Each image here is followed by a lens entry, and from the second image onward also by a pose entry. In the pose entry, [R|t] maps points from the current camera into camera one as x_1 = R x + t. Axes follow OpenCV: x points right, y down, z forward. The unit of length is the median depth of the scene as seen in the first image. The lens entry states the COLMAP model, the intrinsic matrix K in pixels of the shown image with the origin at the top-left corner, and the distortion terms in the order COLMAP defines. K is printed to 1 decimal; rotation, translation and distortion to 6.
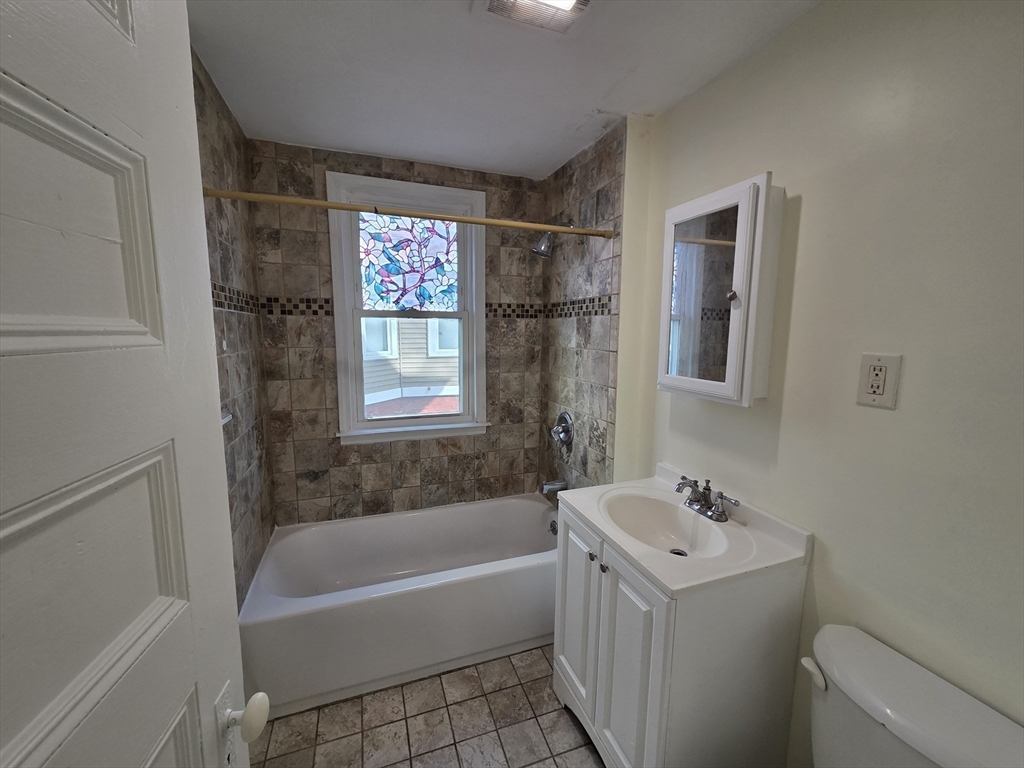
lens RADIAL K [[418.6, 0, 509.9], [0, 418.6, 384.5], [0, 0, 1]] dist [0.002536, 0.000000]
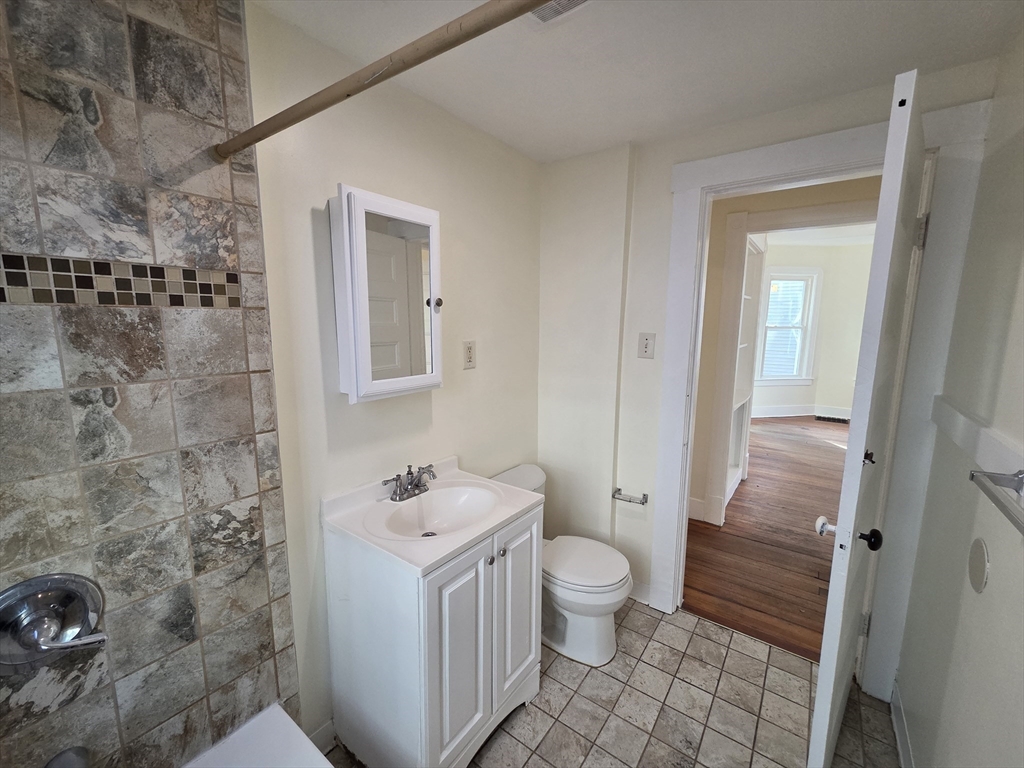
lens RADIAL K [[418.6, 0, 513.0], [0, 418.6, 380.5], [0, 0, 1]] dist [0.002536, 0.000000]
pose [[-0.554621, -0.134406, 0.821176, -0.400922], [0.095677, 0.970022, 0.223389, -0.151977], [-0.826584, 0.202464, -0.525135, 0.945368]]
